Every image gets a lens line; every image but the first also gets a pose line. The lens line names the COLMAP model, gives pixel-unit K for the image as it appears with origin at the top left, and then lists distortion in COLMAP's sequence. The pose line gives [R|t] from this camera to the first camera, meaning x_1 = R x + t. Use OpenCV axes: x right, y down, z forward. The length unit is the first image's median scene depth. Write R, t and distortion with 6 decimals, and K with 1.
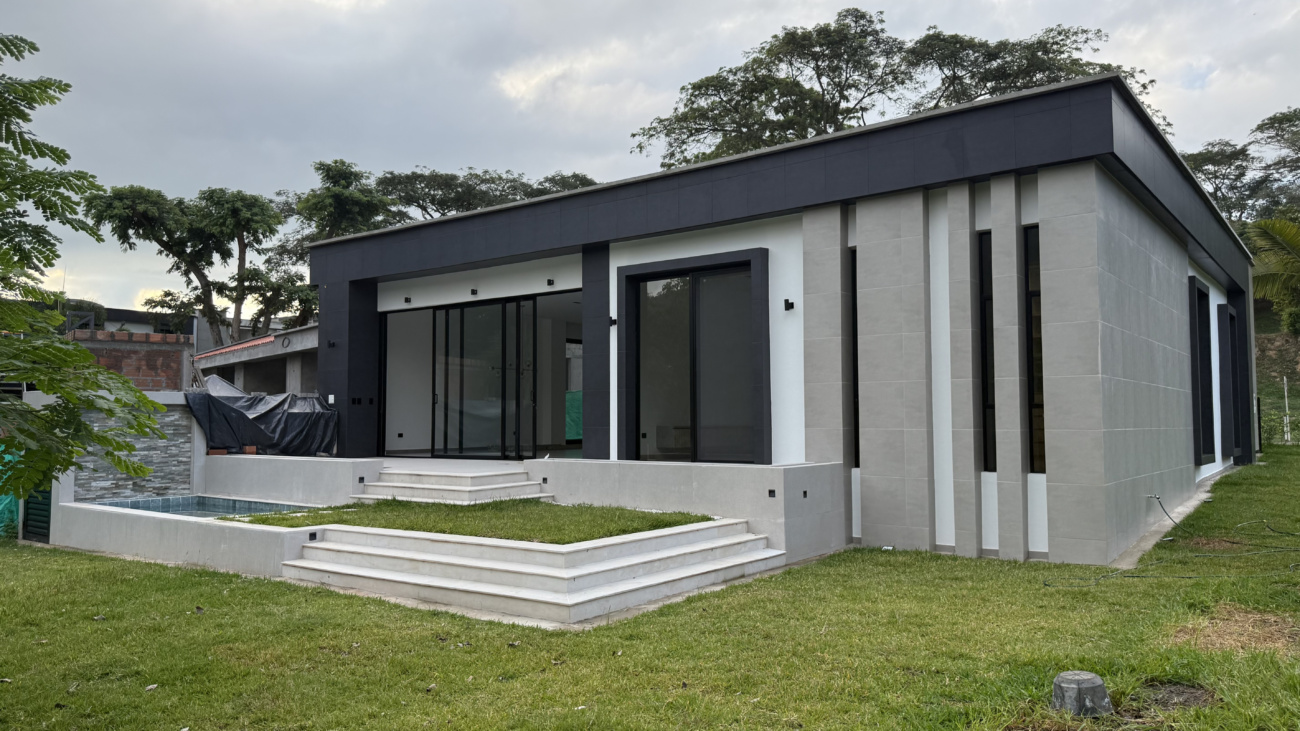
lens RADIAL K [[918.1, 0, 650.0], [0, 918.1, 365.5], [0, 0, 1]] dist [0.135017, 0.000037]
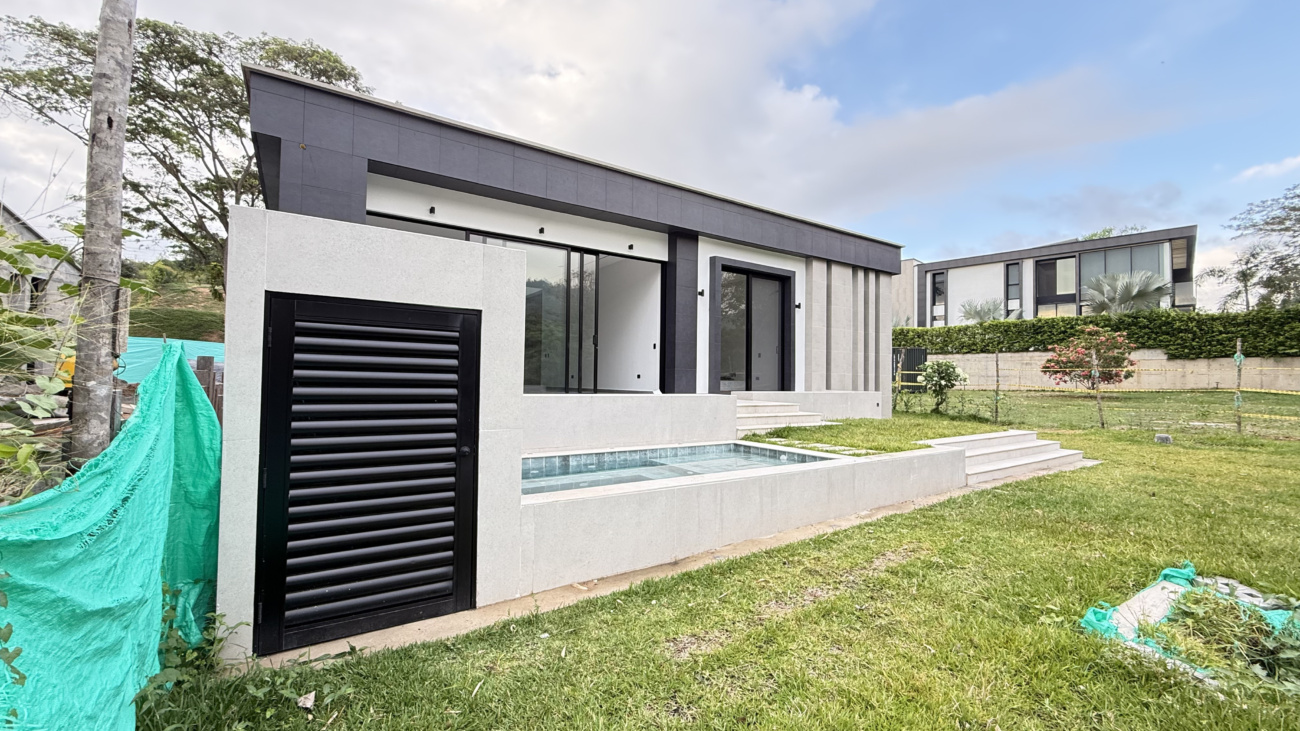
lens RADIAL K [[585.2, 0, 650.0], [0, 585.2, 365.5], [0, 0, 1]] dist [-0.000442, -0.000011]
pose [[0.256538, 0.009019, 0.966492, -0.924590], [-0.085312, 0.996265, 0.013348, 0.055484], [-0.962762, -0.085878, 0.256349, 0.845012]]
